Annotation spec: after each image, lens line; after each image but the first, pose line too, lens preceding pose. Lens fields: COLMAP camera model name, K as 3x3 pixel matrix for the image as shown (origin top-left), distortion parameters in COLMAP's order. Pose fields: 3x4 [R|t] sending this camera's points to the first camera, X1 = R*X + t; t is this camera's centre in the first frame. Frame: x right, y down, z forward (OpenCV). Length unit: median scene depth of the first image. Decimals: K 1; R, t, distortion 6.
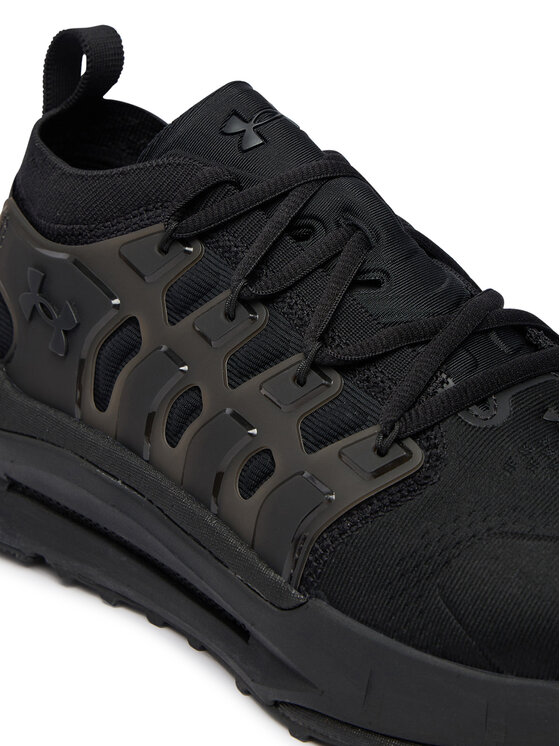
lens RADIAL K [[1699.6, 0, 280.0], [0, 1699.6, 373.0], [0, 0, 1]] dist [-0.054096, 0.037395]
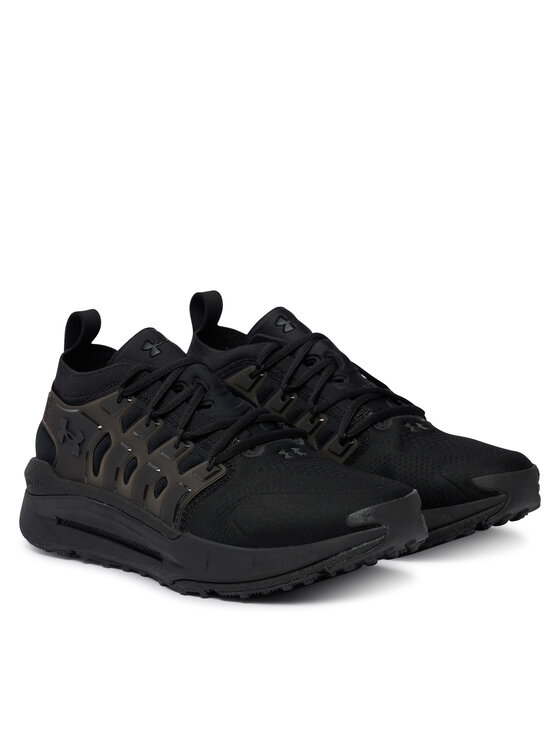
lens RADIAL K [[2195.2, 0, 280.0], [0, 2195.2, 373.0], [0, 0, 1]] dist [-0.674223, -0.204858]
pose [[0.996073, -0.075854, -0.045648, 0.287949], [0.065561, 0.978521, -0.195446, 0.484797], [0.059493, 0.191686, 0.979652, -1.893218]]
